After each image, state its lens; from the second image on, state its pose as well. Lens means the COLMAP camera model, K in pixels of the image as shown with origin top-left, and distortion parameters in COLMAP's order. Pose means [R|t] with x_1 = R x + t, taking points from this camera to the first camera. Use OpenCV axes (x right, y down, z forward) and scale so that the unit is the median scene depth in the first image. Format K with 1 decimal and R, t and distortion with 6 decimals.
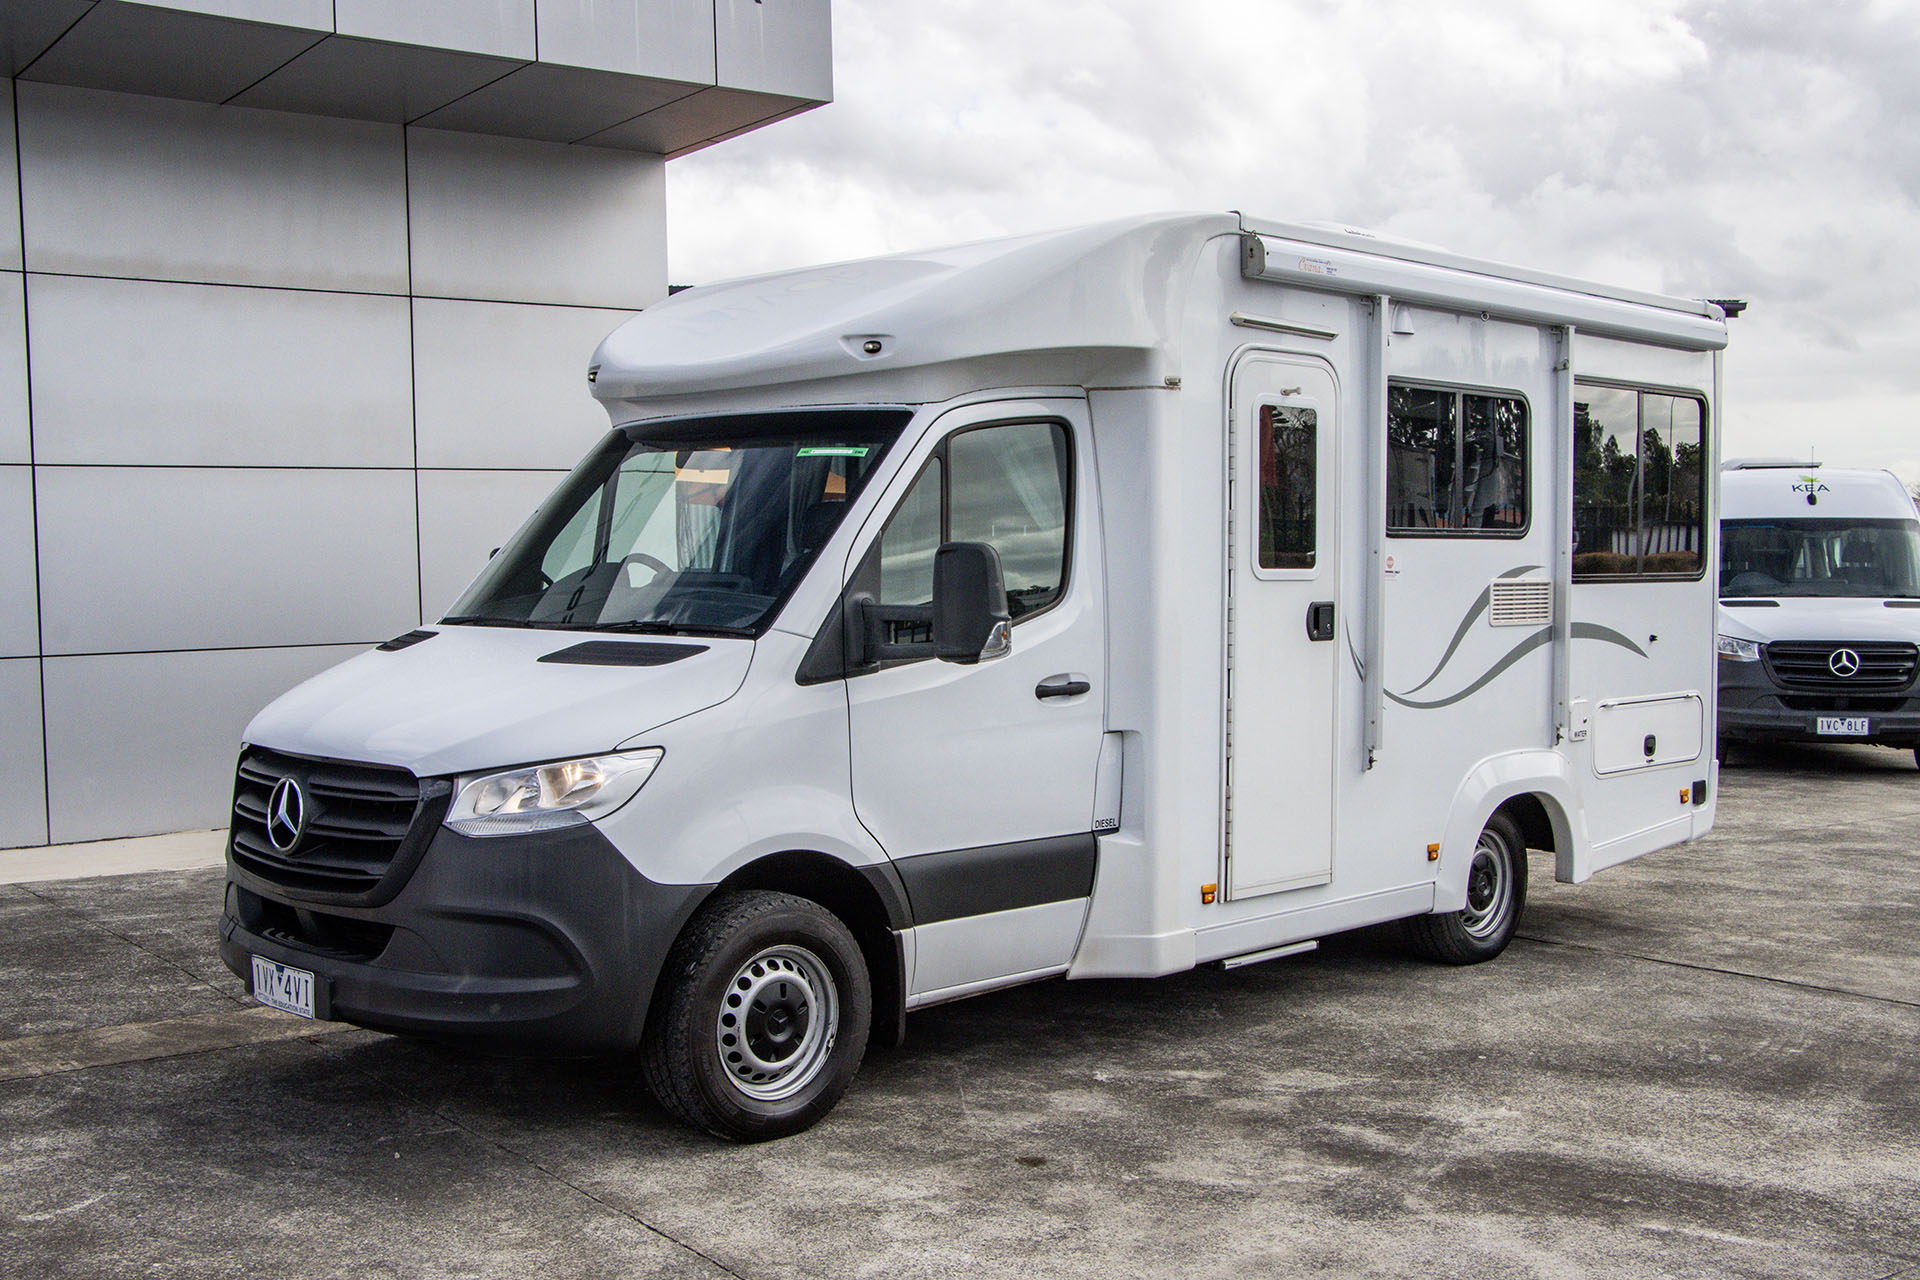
lens RADIAL K [[1992.1, 0, 960.0], [0, 1992.1, 640.0], [0, 0, 1]] dist [-0.073042, 0.143682]
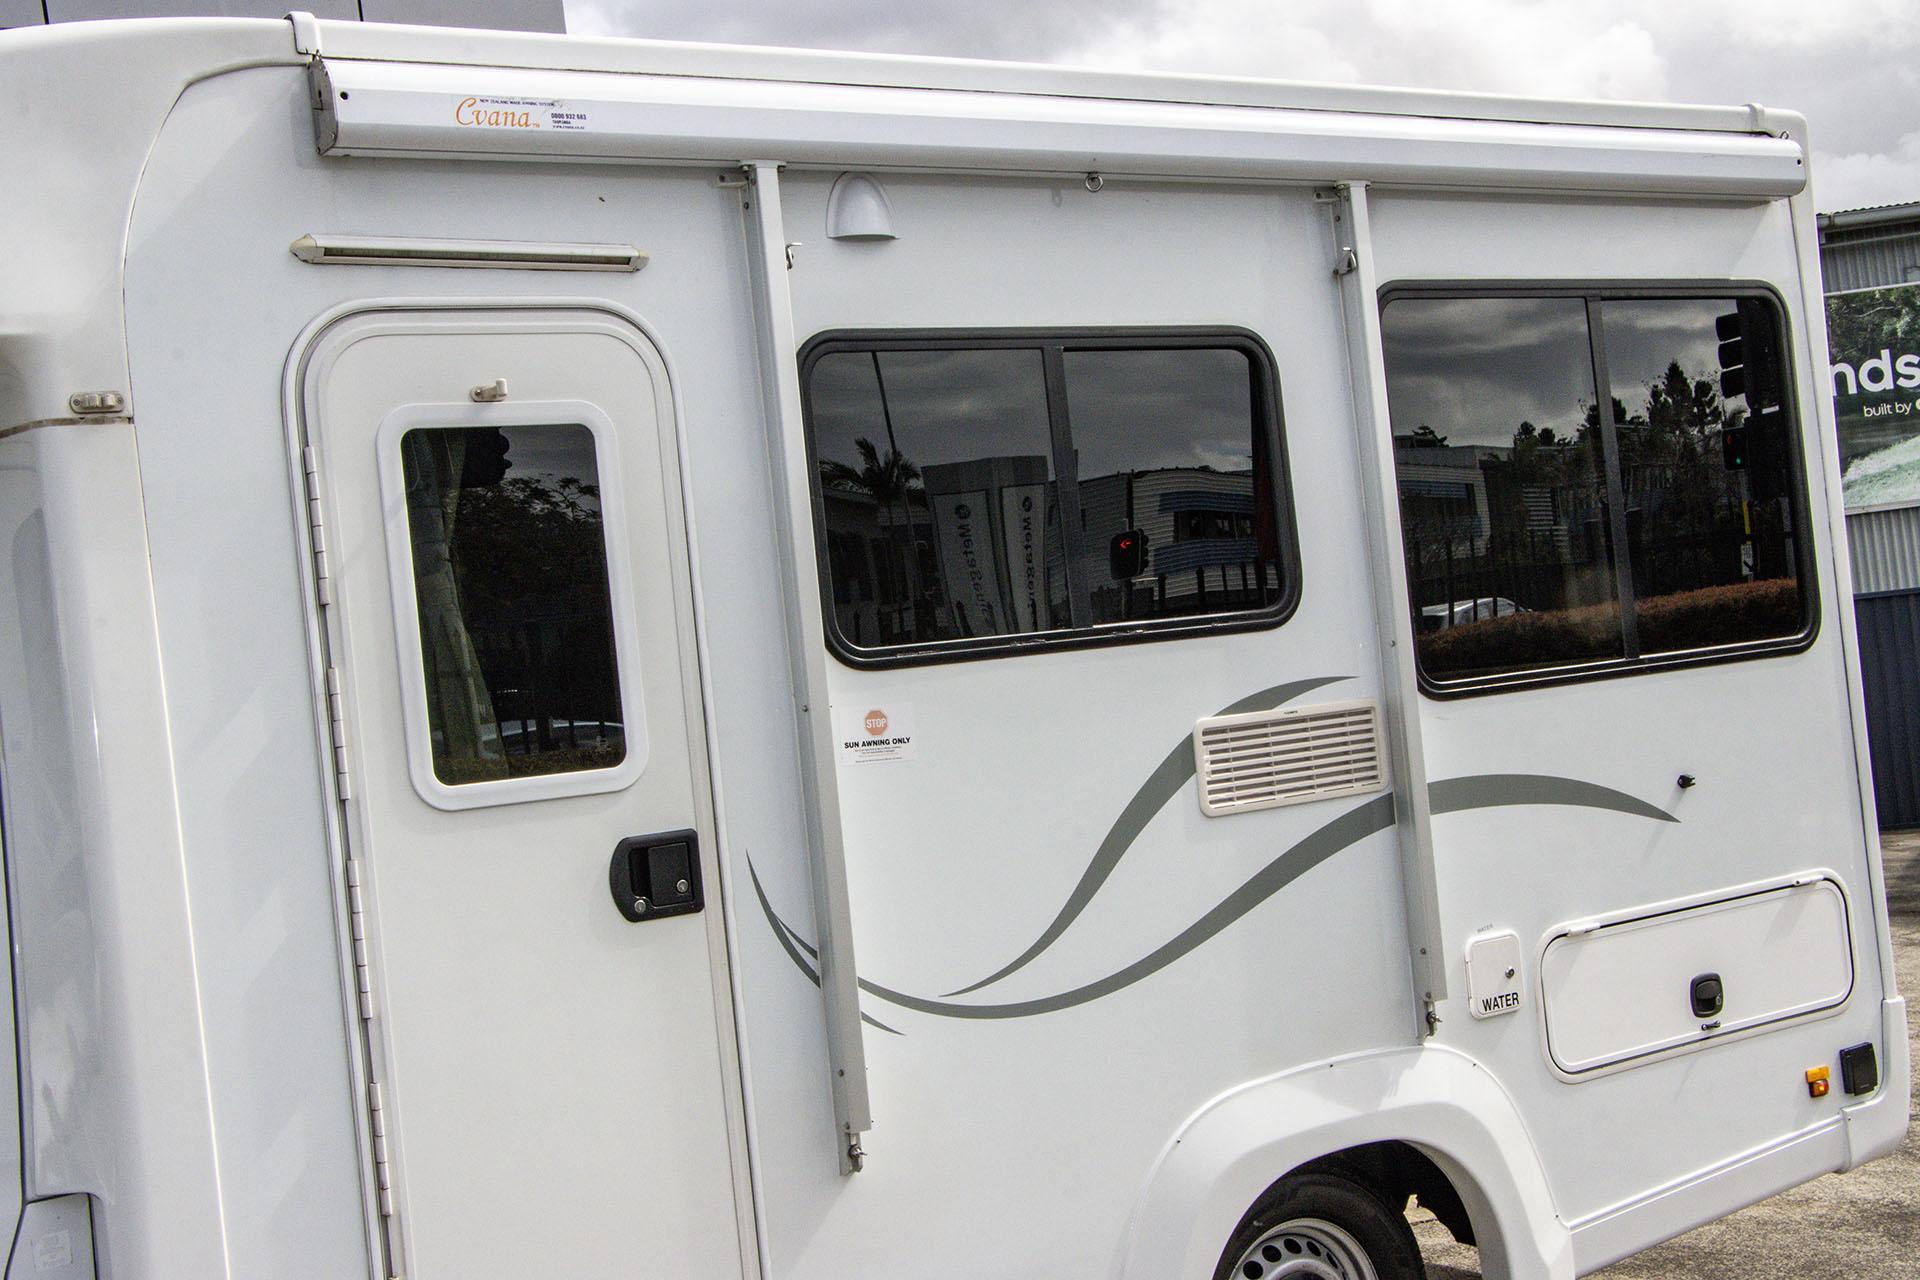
lens RADIAL K [[2592.6, 0, 1152.3], [0, 2592.6, 631.5], [0, 0, 1]] dist [-0.014157, 0.581106]
pose [[0.987449, -0.103368, -0.119409, 0.356138], [0.098356, 0.994034, -0.047149, -0.024955], [0.123570, 0.034813, 0.991725, 0.394321]]
